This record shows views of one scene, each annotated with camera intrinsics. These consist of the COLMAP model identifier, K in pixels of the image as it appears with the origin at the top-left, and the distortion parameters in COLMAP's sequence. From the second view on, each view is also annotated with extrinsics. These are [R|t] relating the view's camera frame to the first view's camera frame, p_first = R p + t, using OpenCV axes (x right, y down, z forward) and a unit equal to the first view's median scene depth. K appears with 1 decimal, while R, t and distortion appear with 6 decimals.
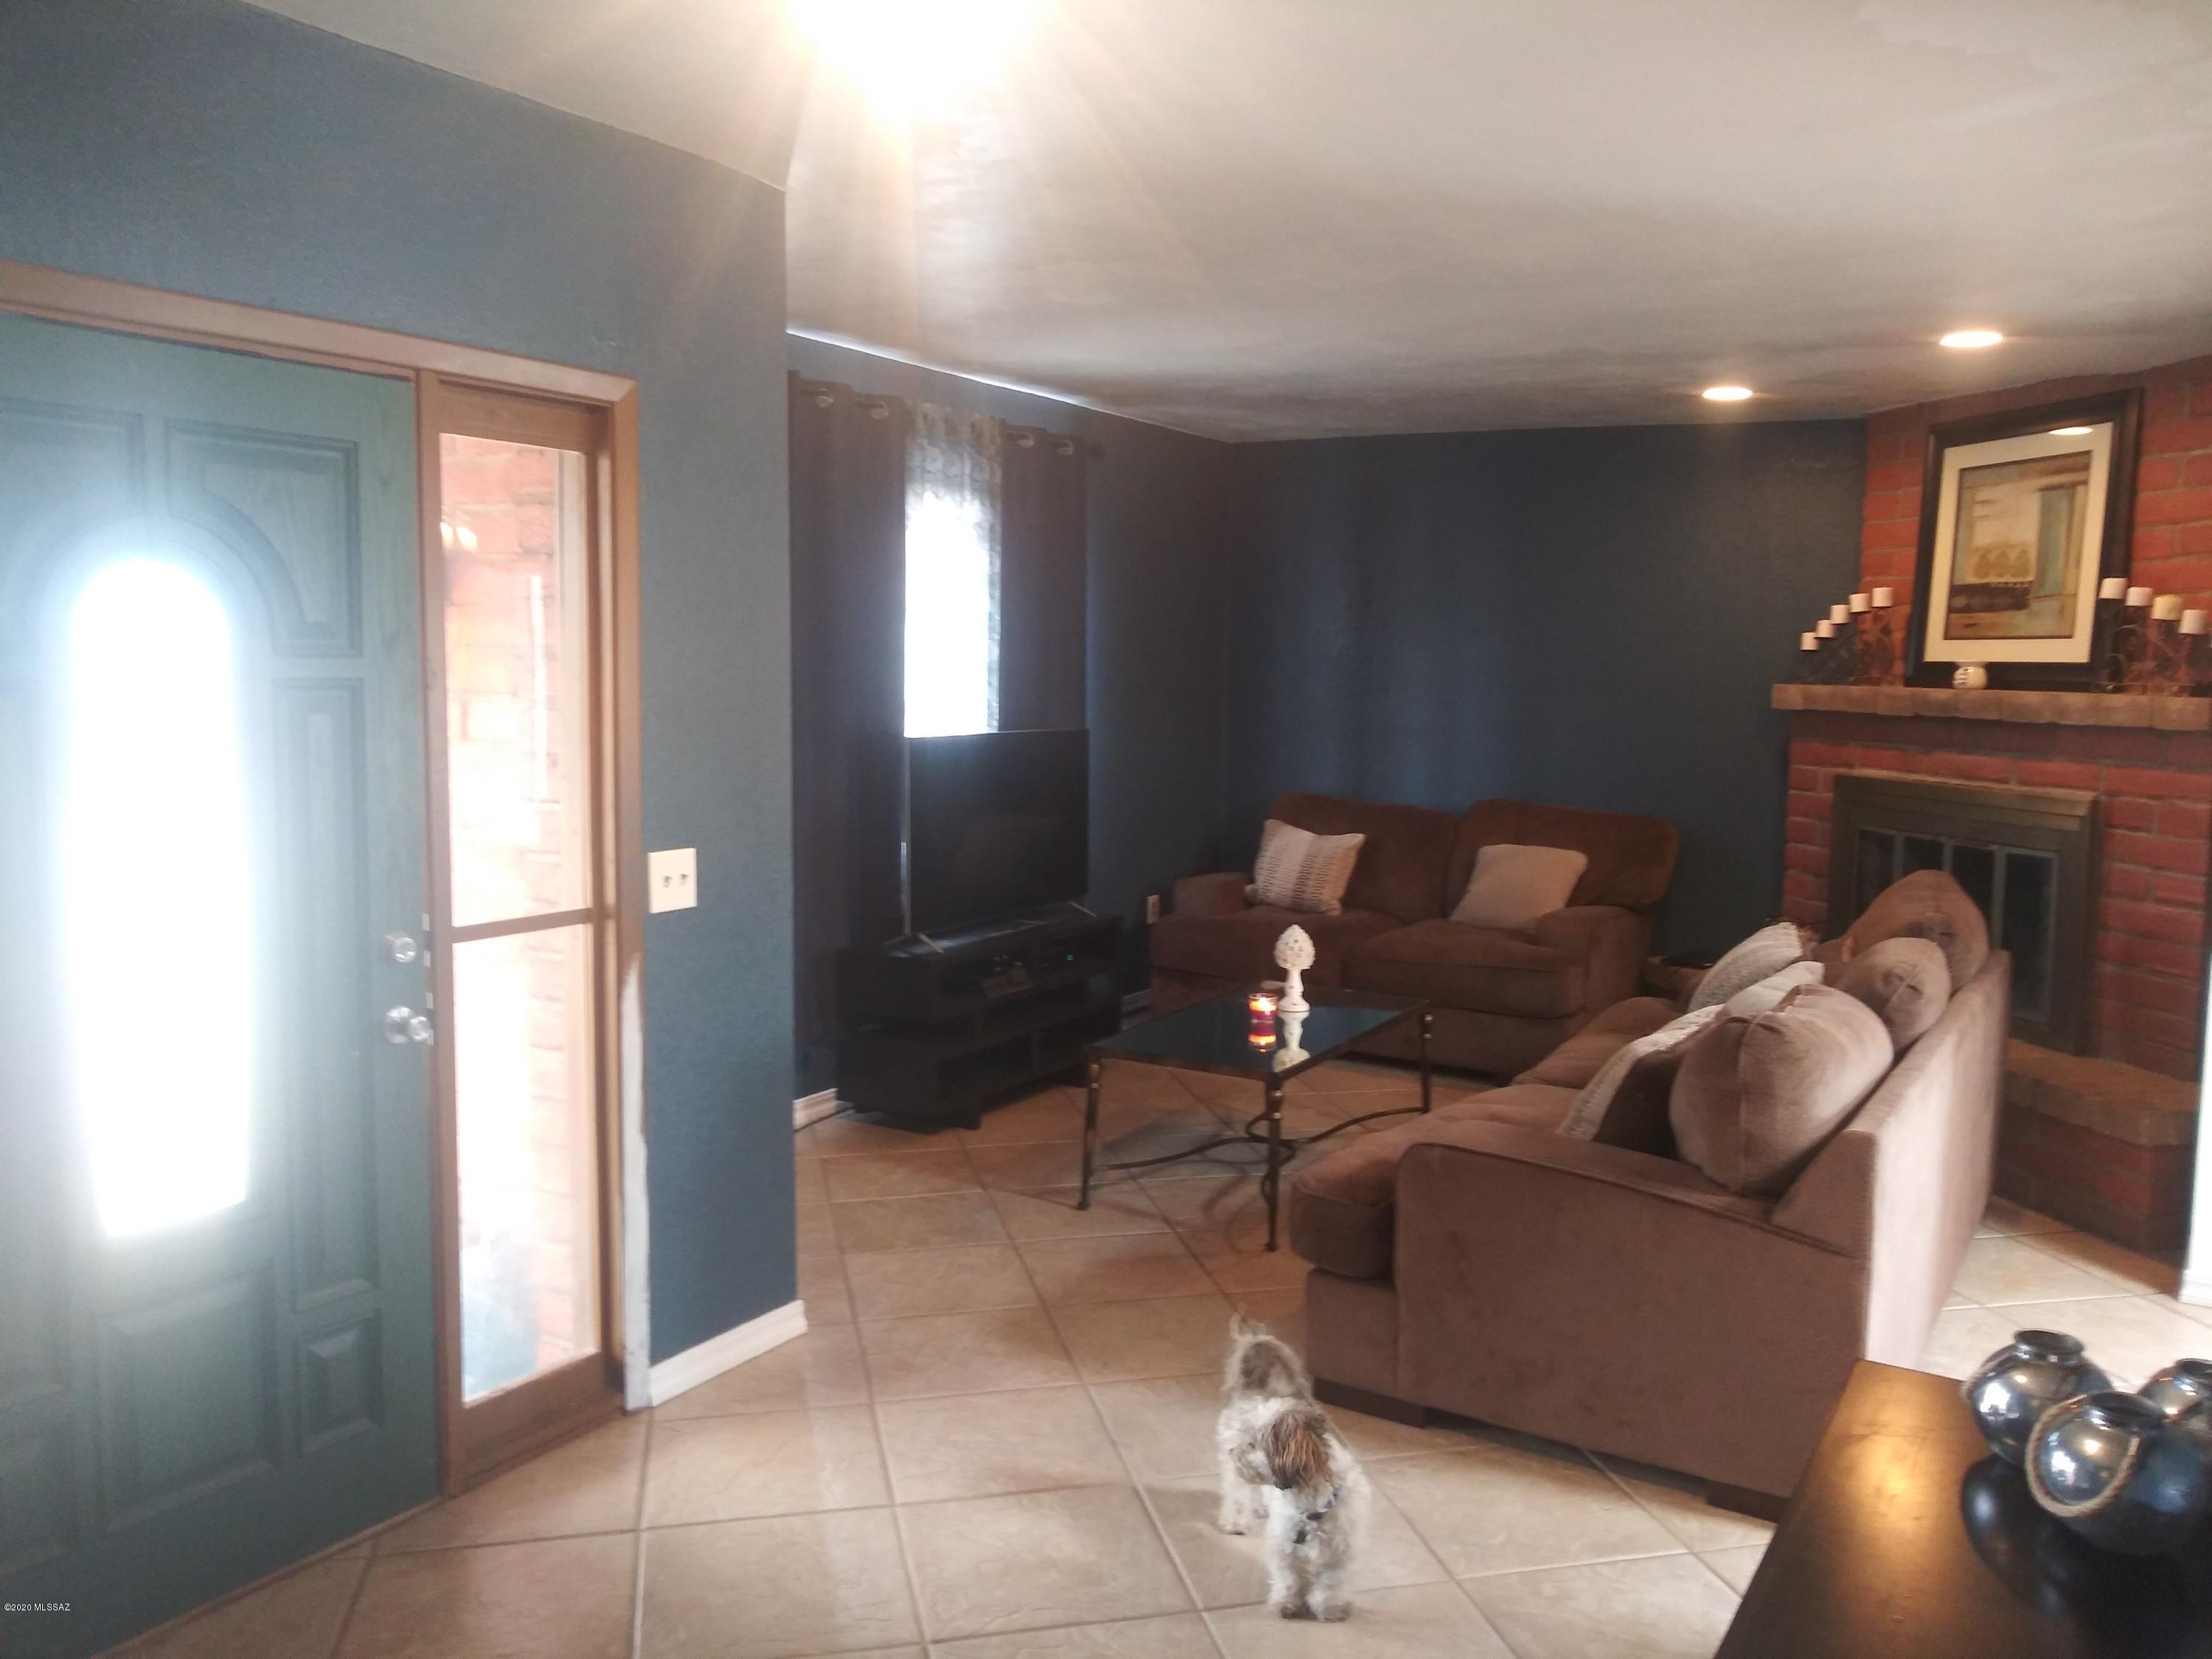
lens RADIAL K [[1696.7, 0, 1107.4], [0, 1696.7, 830.2], [0, 0, 1]] dist [0.006384, -0.037089]
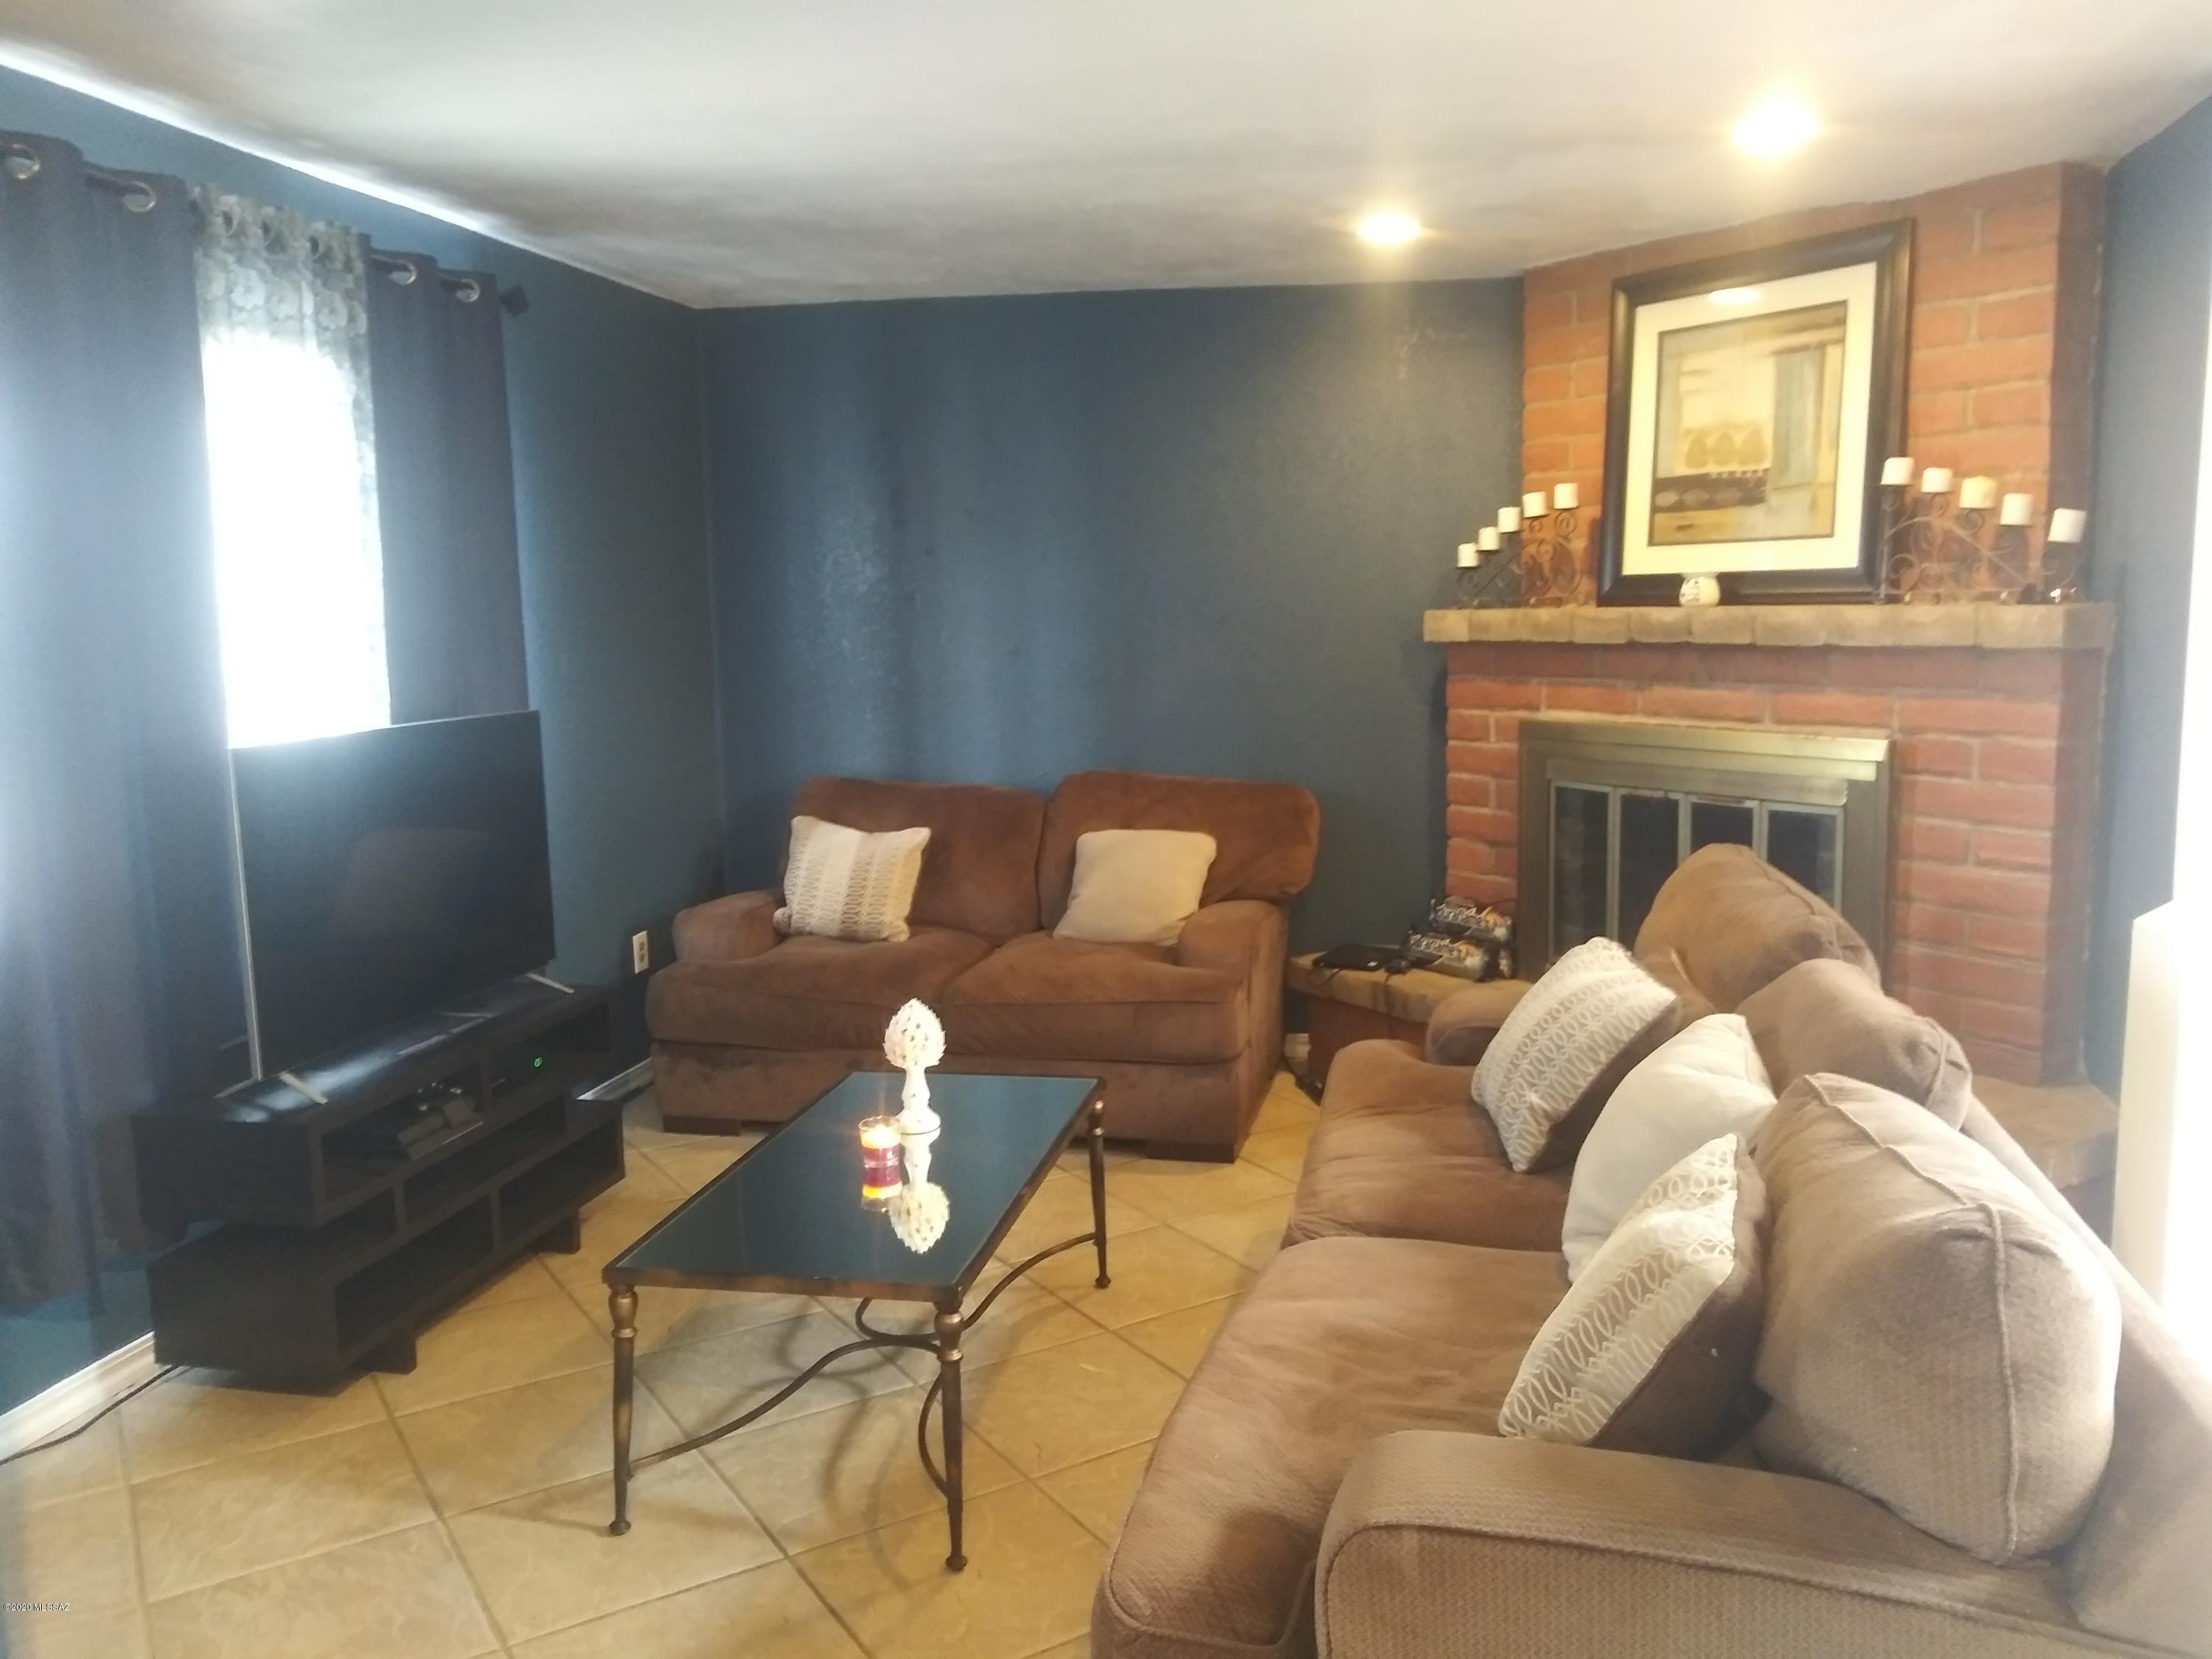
lens RADIAL K [[1696.7, 0, 1098.7], [0, 1696.7, 835.0], [0, 0, 1]] dist [0.006384, -0.037089]
pose [[0.944083, -0.074766, 0.321119, -0.024153], [0.063885, 0.996973, 0.044306, -0.029562], [-0.323460, -0.021314, 0.946002, 0.334421]]
